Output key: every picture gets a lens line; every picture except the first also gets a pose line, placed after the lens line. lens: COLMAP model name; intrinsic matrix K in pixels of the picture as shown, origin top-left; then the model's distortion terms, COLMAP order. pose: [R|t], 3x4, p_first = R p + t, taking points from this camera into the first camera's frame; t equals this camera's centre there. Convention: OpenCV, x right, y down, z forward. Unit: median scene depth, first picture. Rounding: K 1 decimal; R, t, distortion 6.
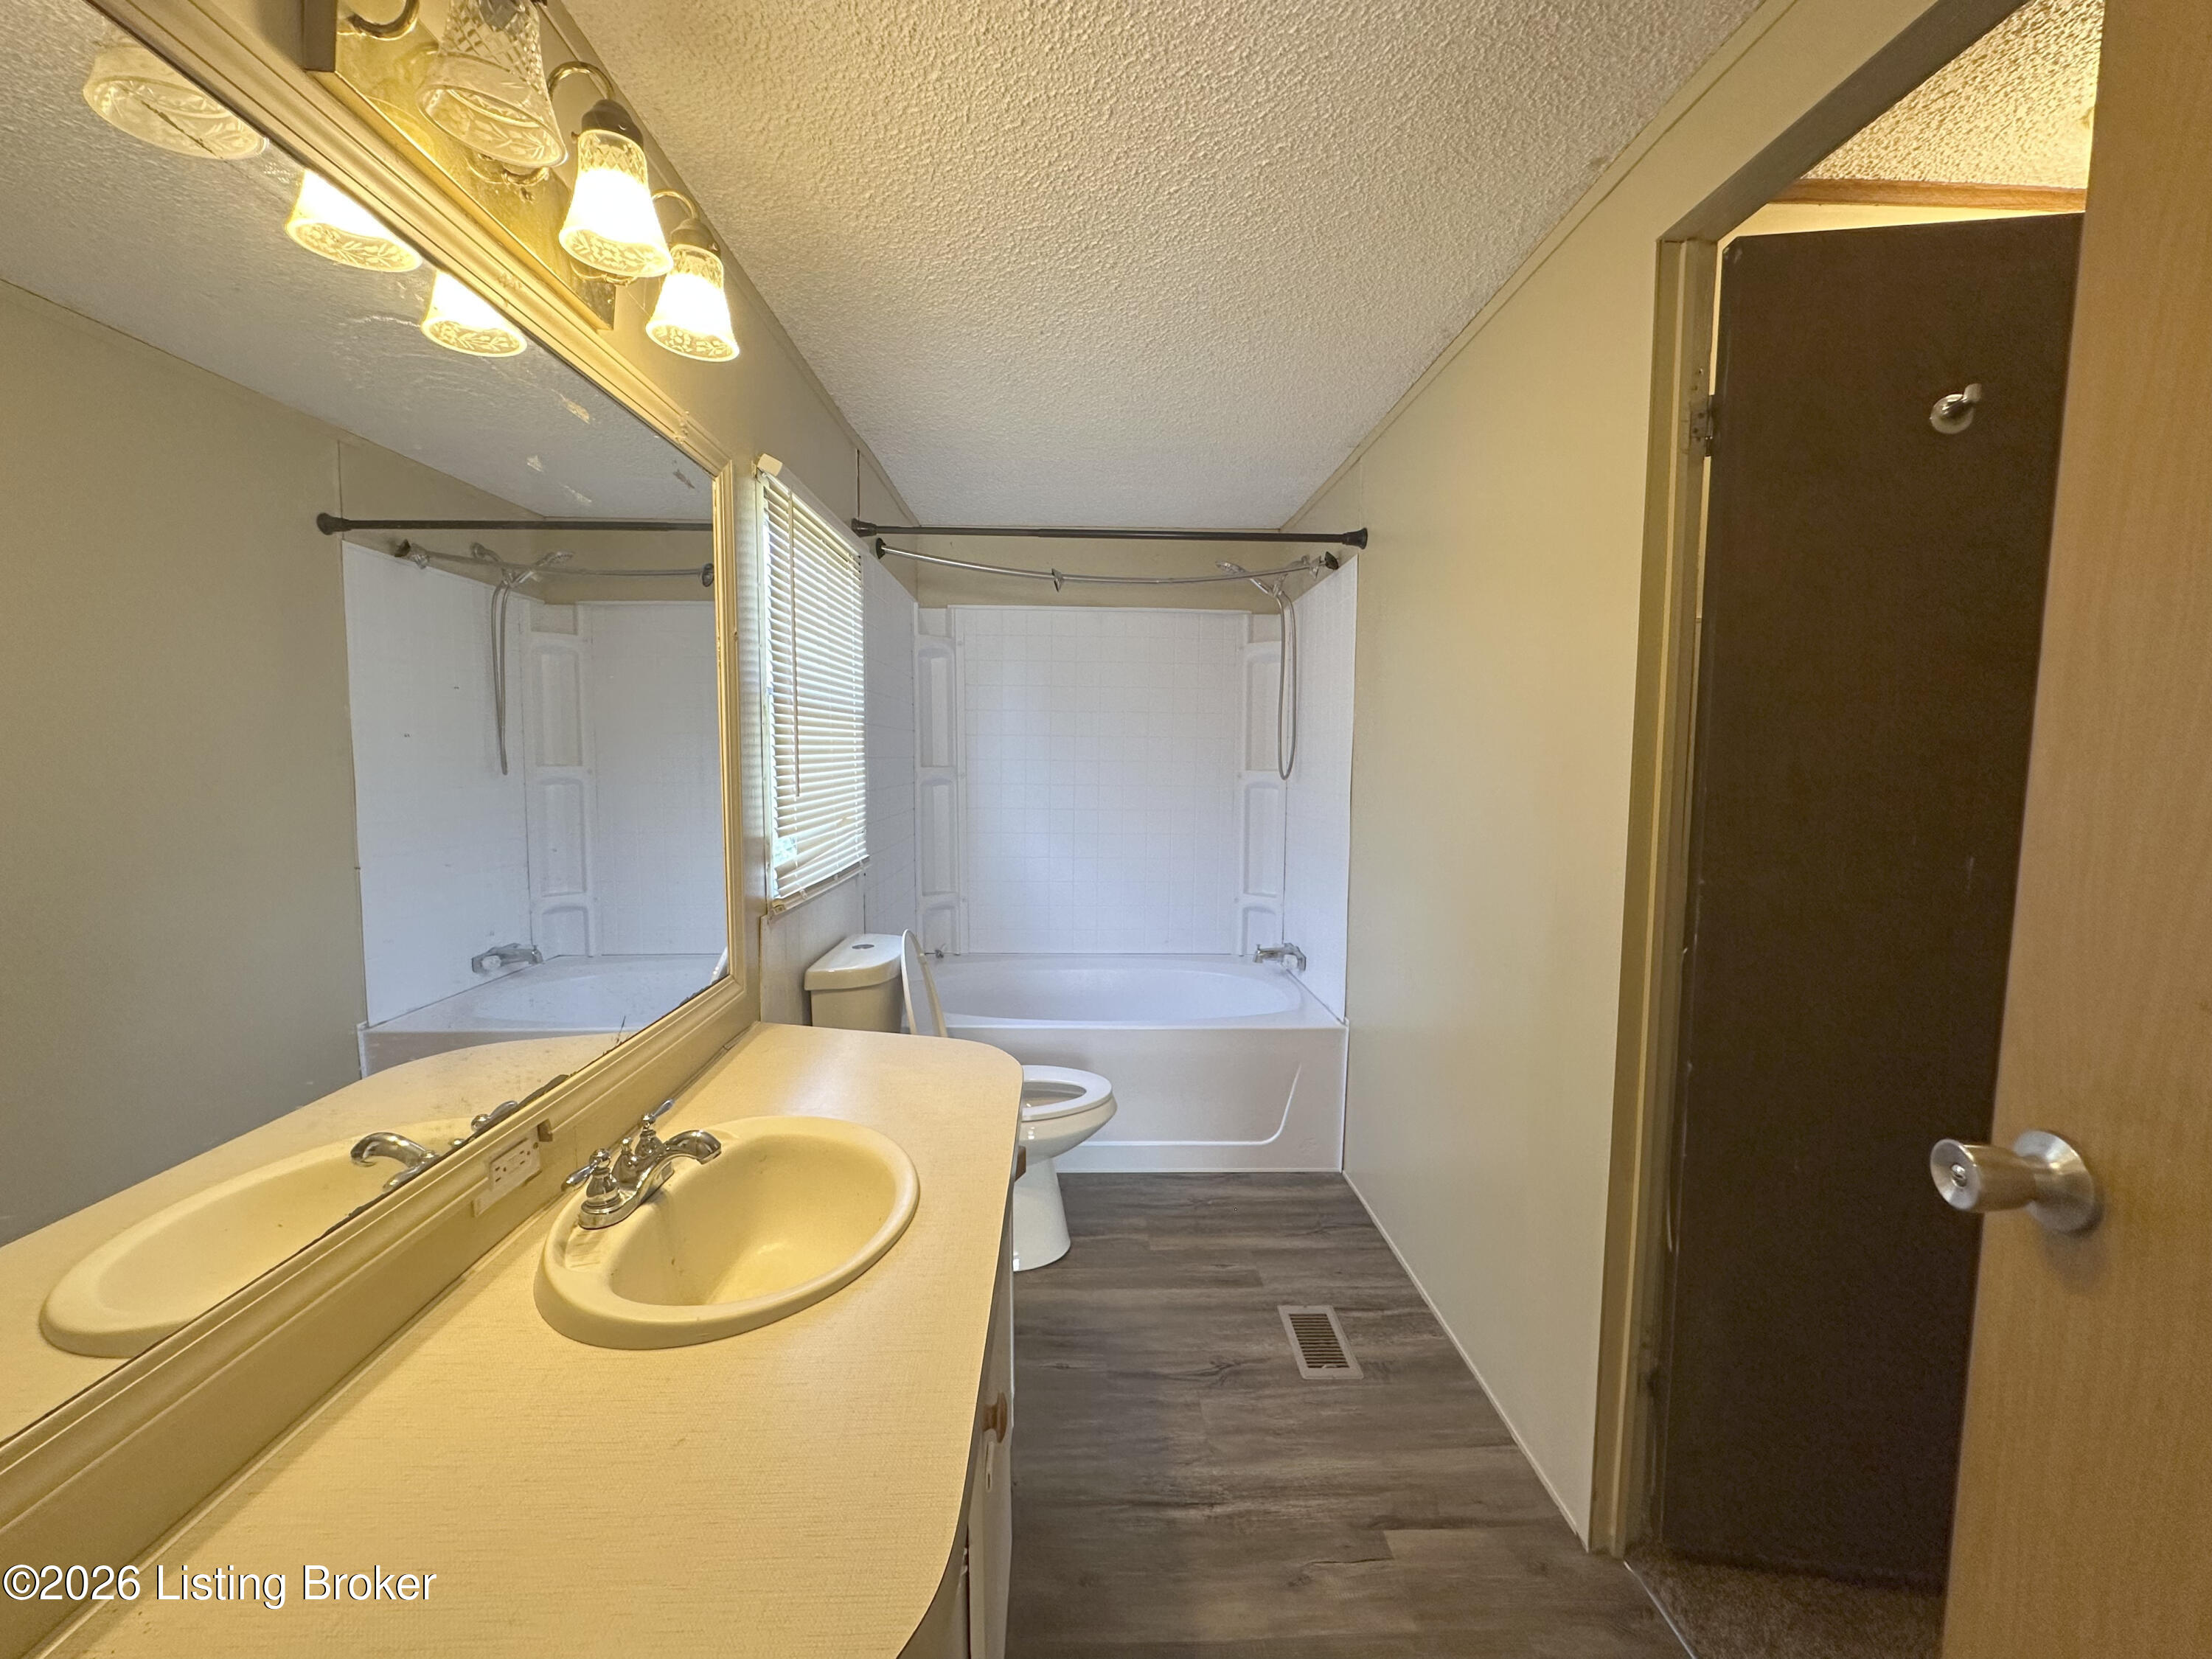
lens RADIAL K [[884.6, 0, 1100.3], [0, 884.6, 826.5], [0, 0, 1]] dist [-0.005563, 0.001022]
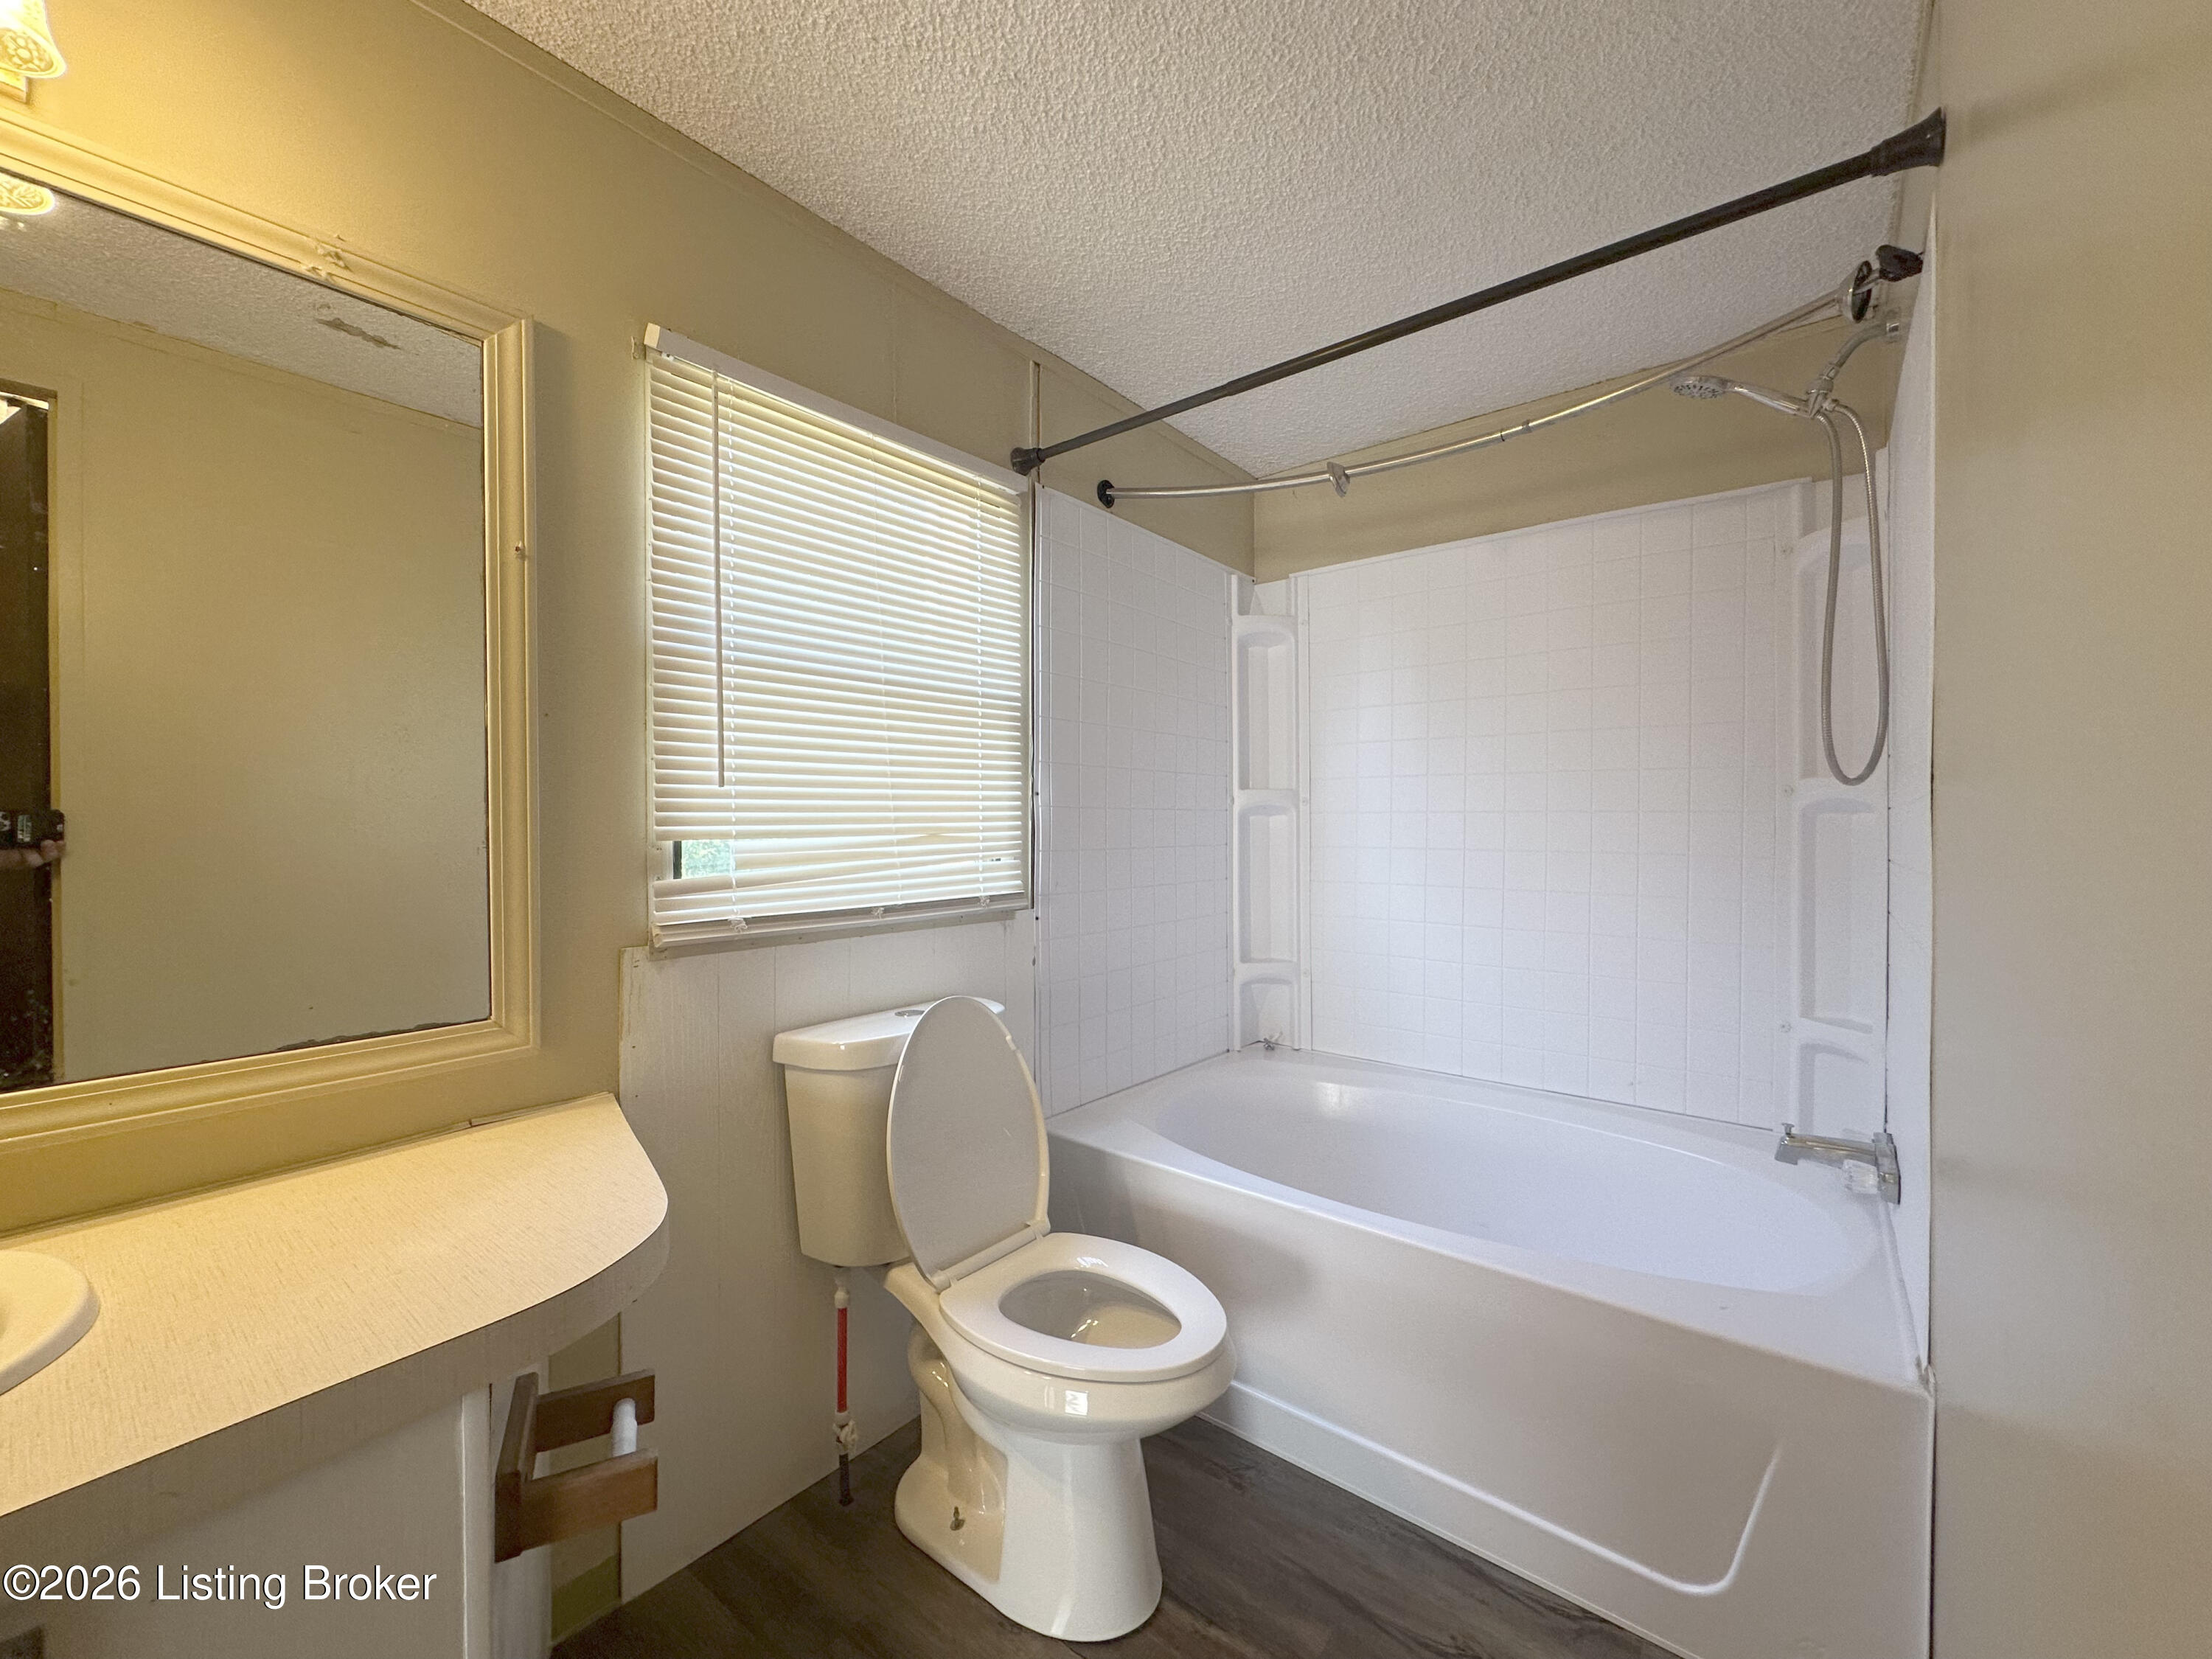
lens RADIAL K [[884.6, 0, 1108.2], [0, 884.6, 830.6], [0, 0, 1]] dist [-0.005563, 0.001022]
pose [[0.762894, -0.003577, -0.646514, 0.213340], [-0.043835, 0.997397, -0.057243, 0.016823], [0.645036, 0.072010, 0.760752, 0.385413]]
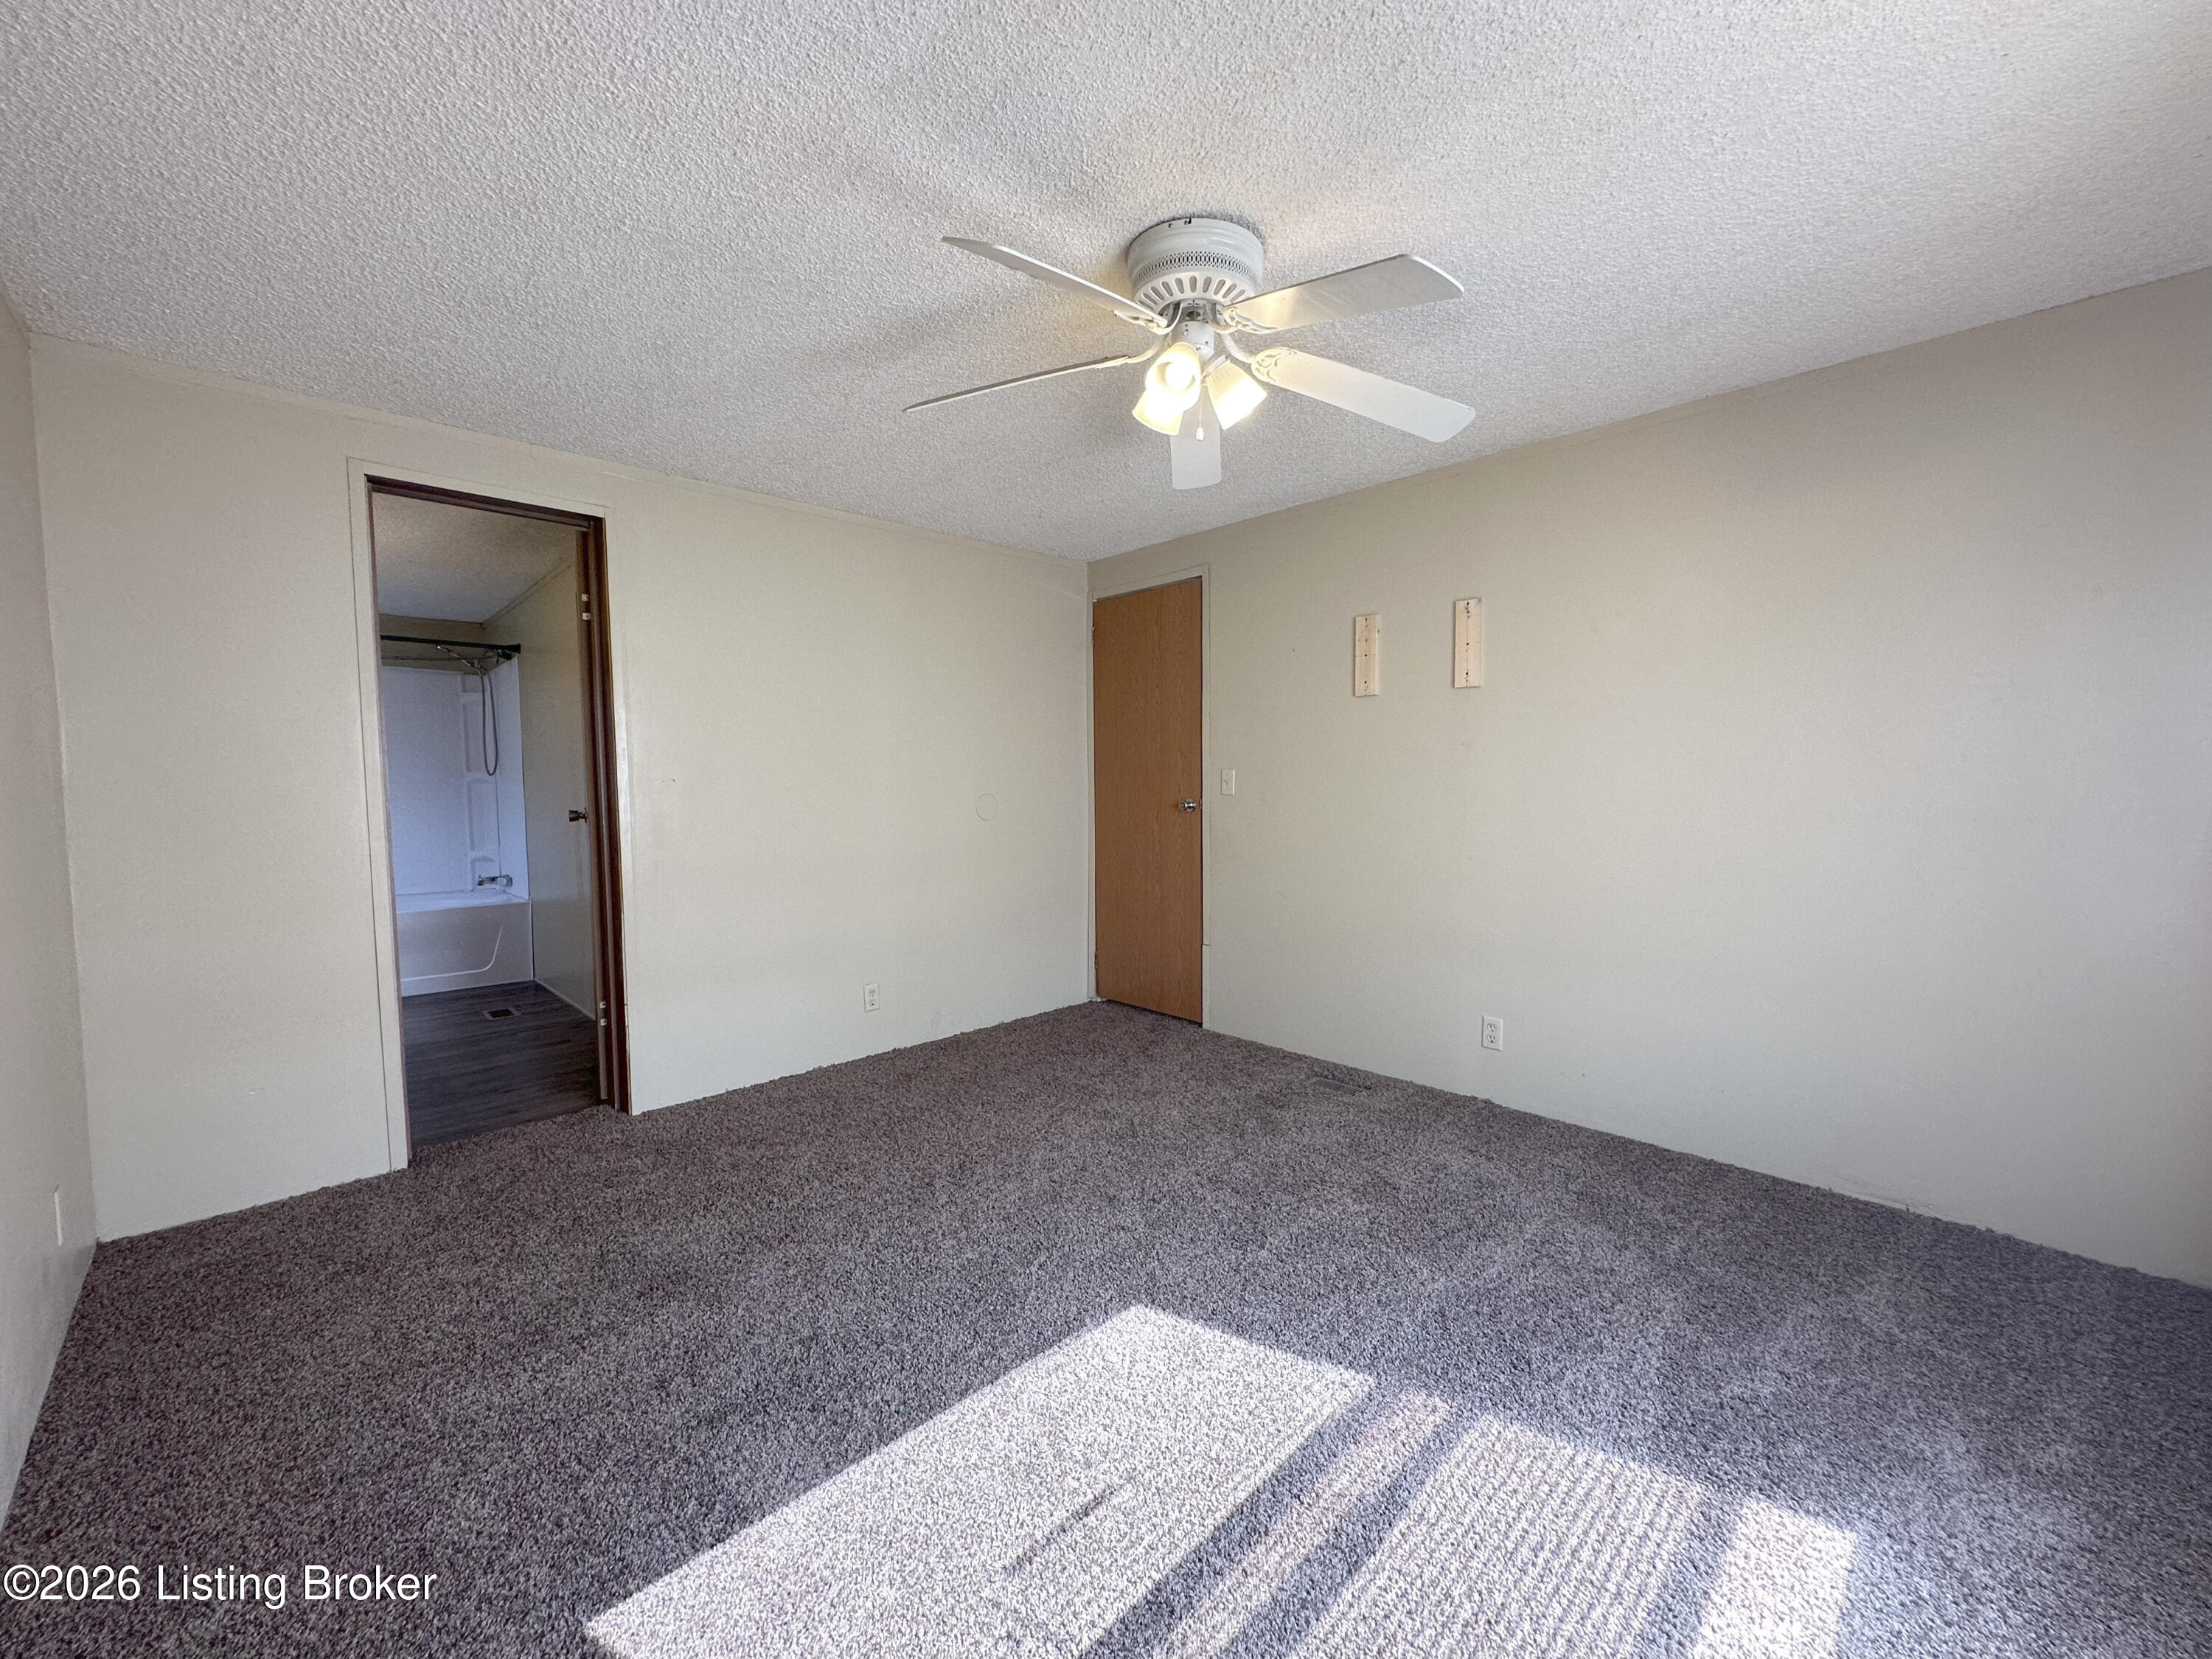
lens RADIAL K [[884.6, 0, 1104.1], [0, 884.6, 834.0], [0, 0, 1]] dist [-0.005563, 0.001022]
pose [[0.739899, -0.048886, 0.670939, -0.062782], [0.072435, 0.997347, -0.007212, 0.158277], [-0.668807, 0.053936, 0.741477, -1.042174]]
